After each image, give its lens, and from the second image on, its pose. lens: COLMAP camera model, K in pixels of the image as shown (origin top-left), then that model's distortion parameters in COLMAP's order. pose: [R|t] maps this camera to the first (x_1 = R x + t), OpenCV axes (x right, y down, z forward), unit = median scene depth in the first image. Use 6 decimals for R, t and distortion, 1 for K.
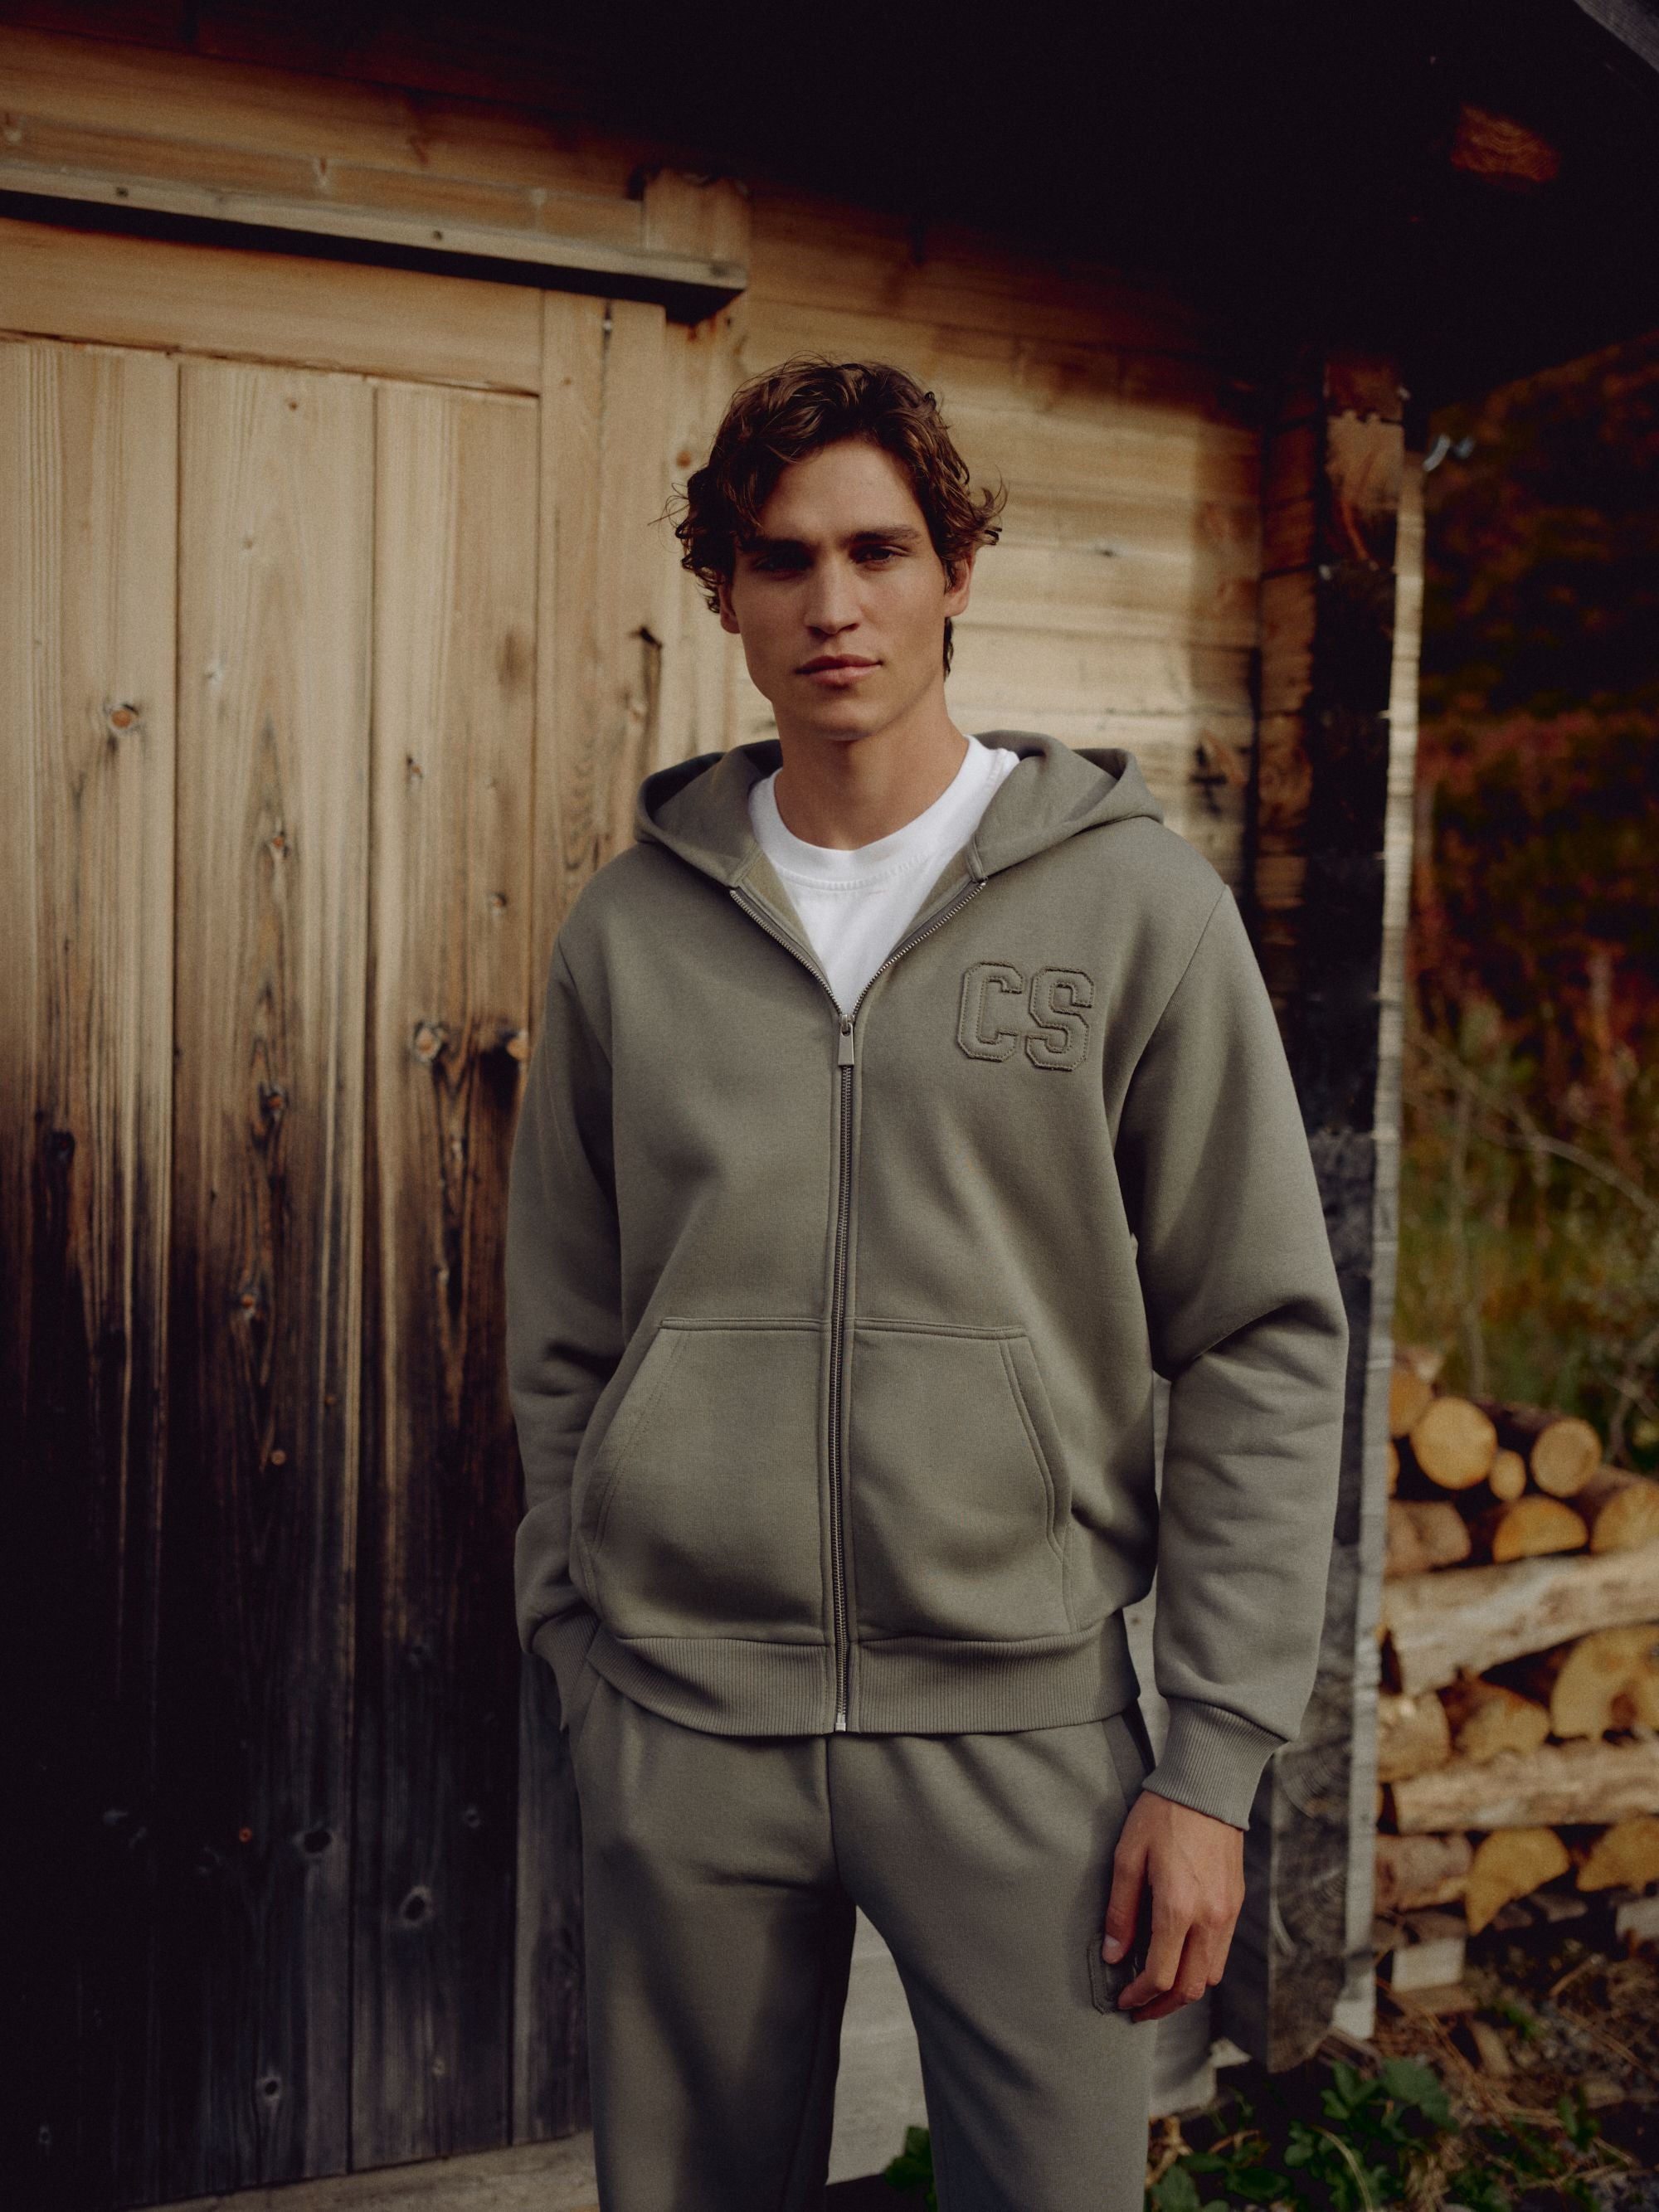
lens RADIAL K [[2339.9, 0, 805.5], [0, 2339.9, 1112.5], [0, 0, 1]] dist [0.015435, -0.023170]
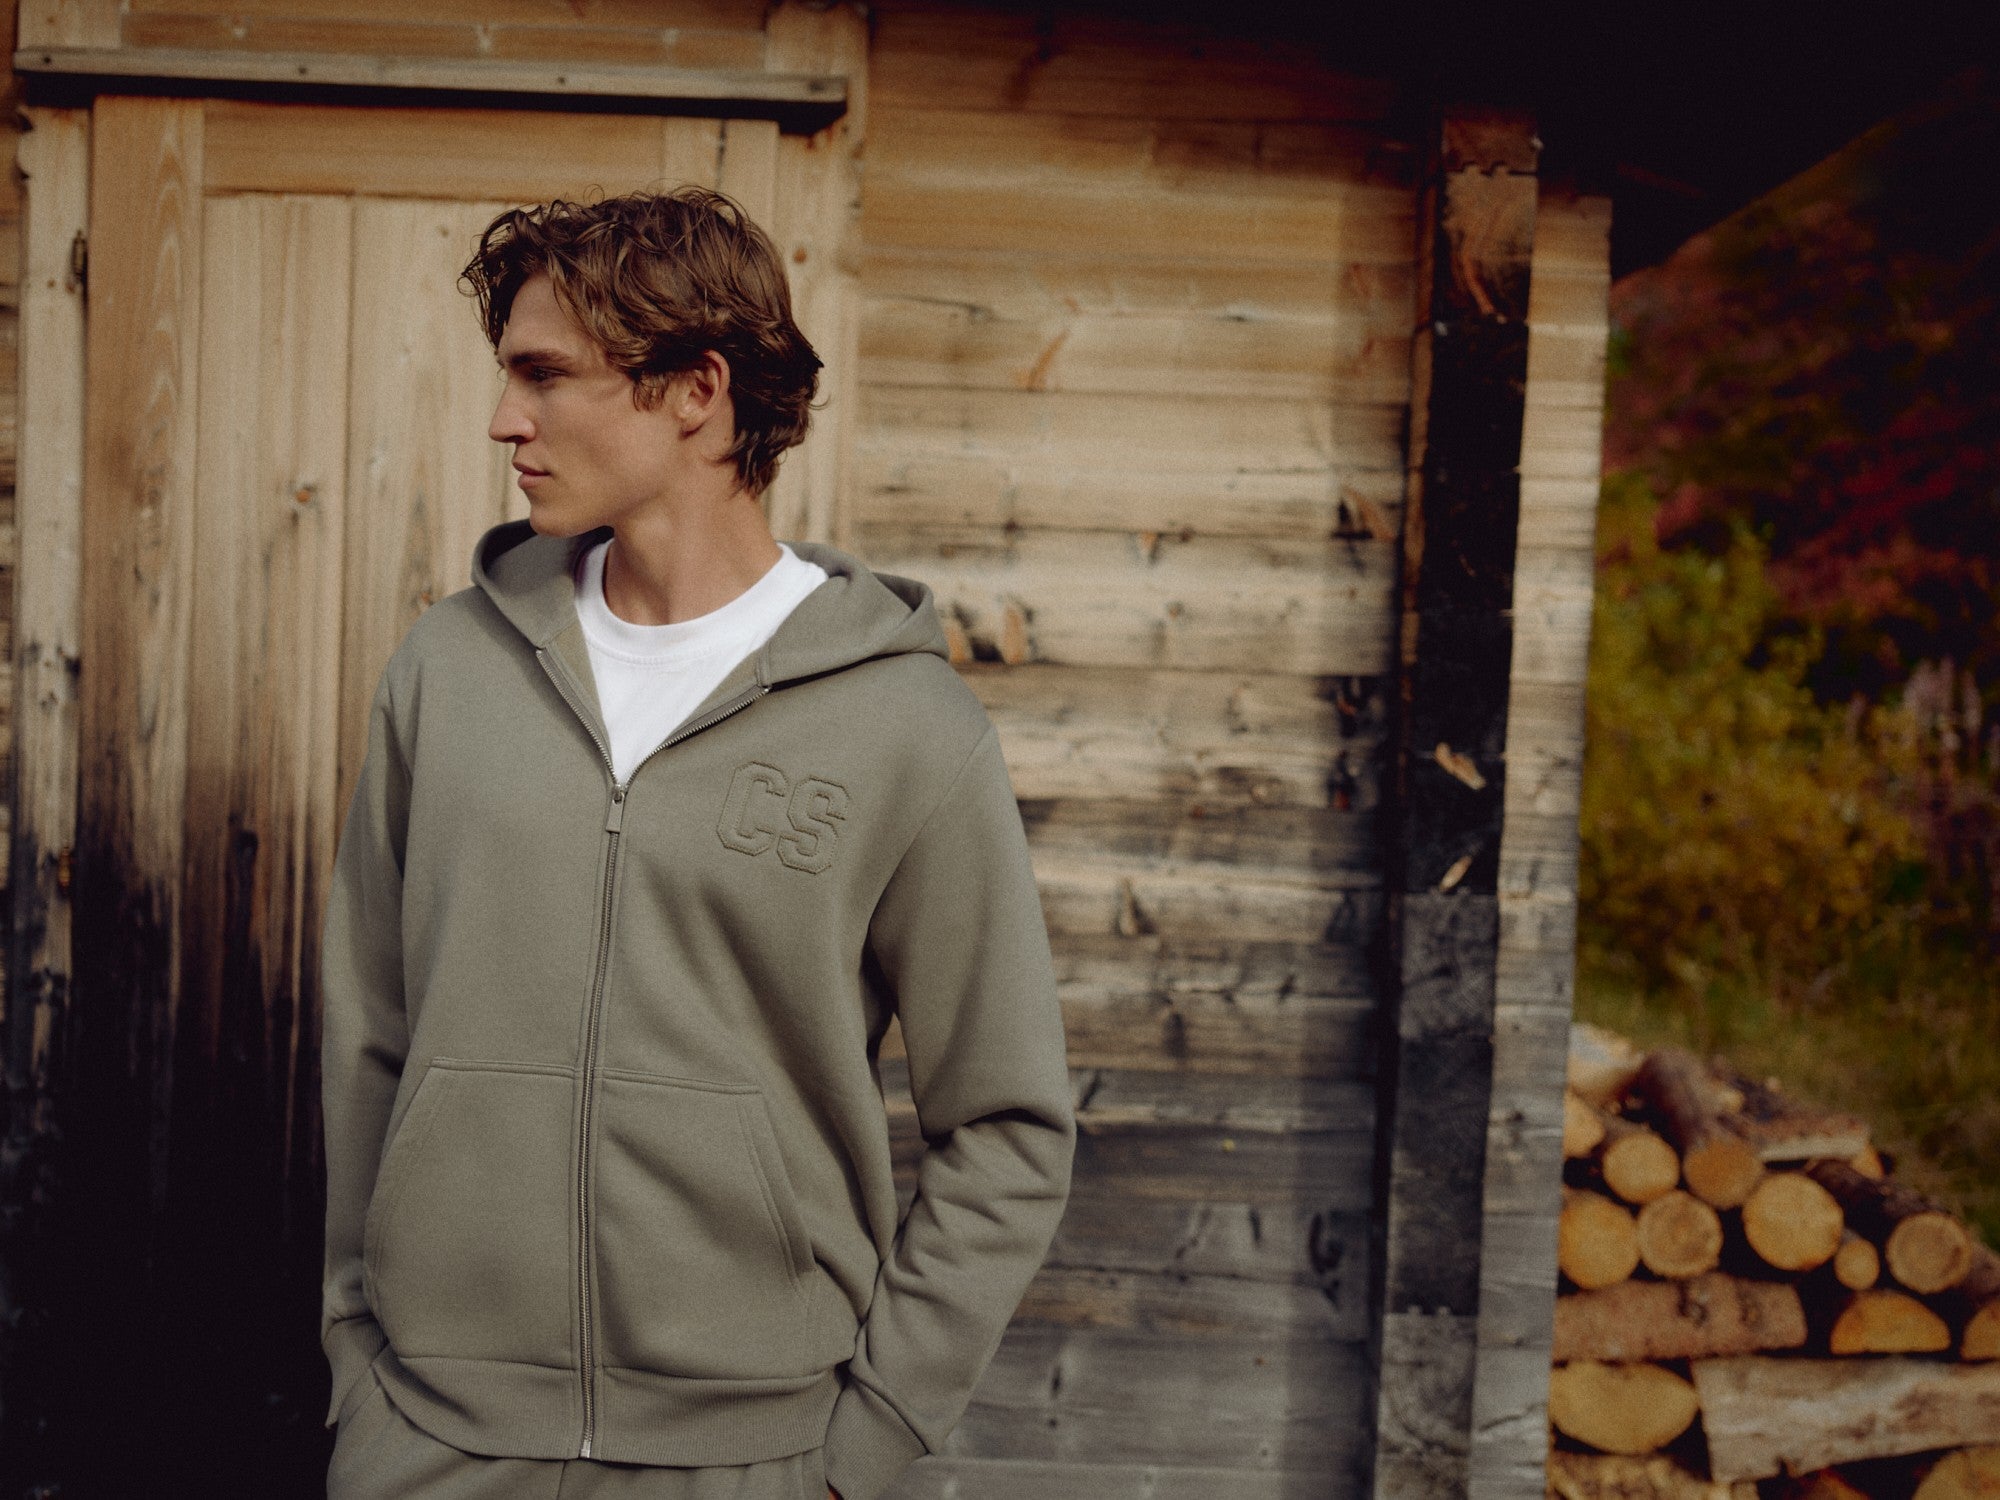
lens RADIAL K [[2104.7, 0, 976.0], [0, 2104.7, 739.8], [0, 0, 1]] dist [0.010004, -0.014361]
pose [[0.922926, 0.033366, -0.383529, 0.379166], [-0.044208, 0.998832, -0.019487, -0.029581], [0.382431, 0.034940, 0.923323, 0.103326]]
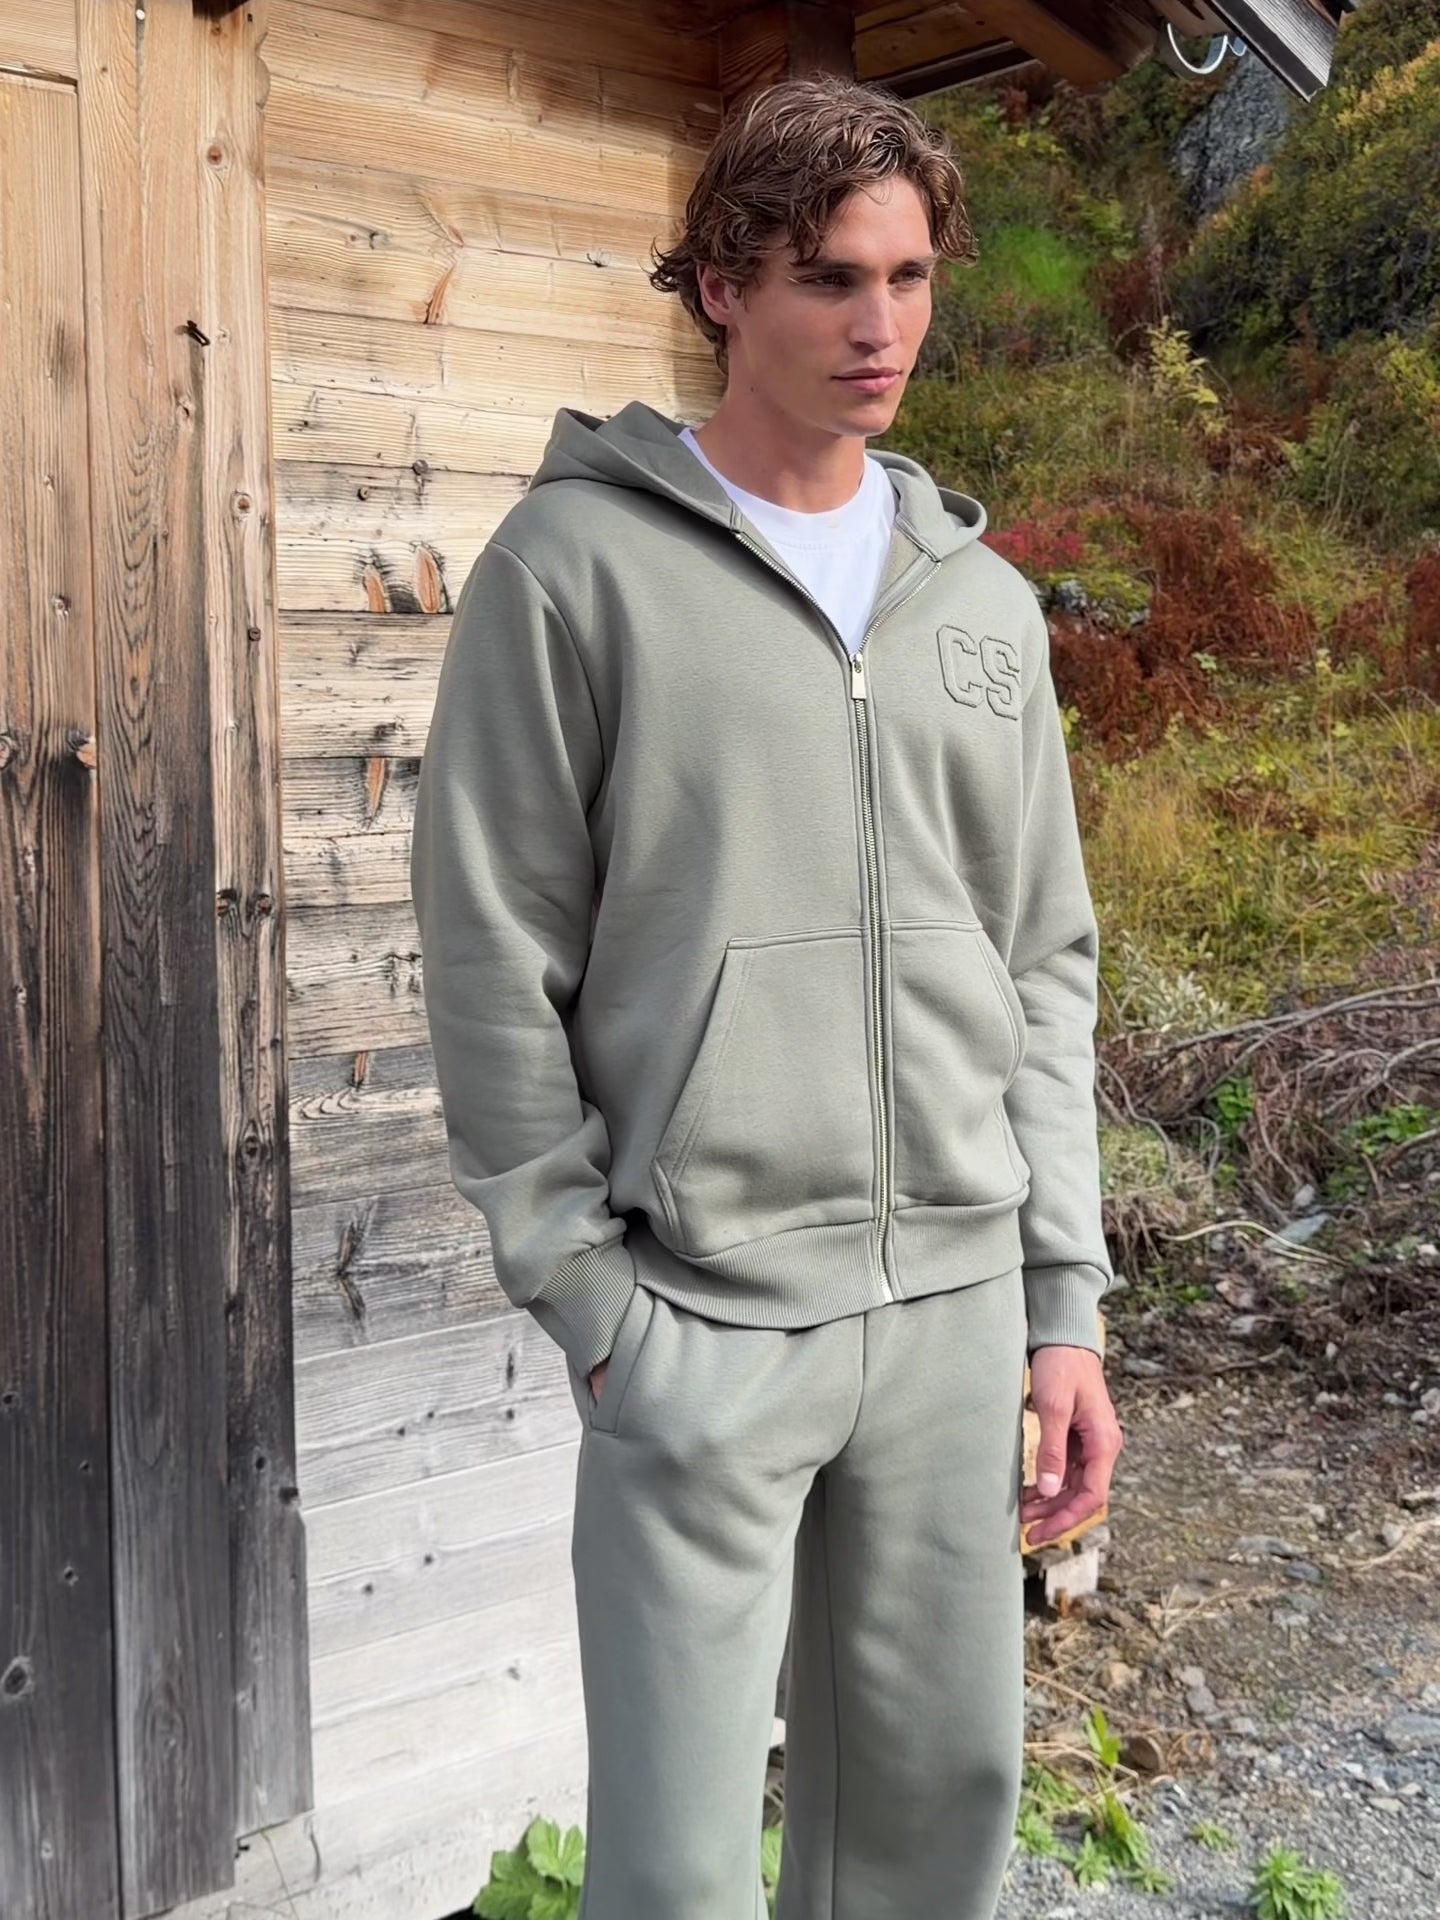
lens RADIAL K [[2551.5, 0, 725.2], [0, 2551.5, 790.2], [0, 0, 1]] dist [0.192678, -0.470024]
pose [[0.944877, -0.047849, 0.323911, -0.194772], [0.063136, 0.997325, -0.036845, 0.038013], [-0.321282, 0.055264, 0.945370, -0.078174]]
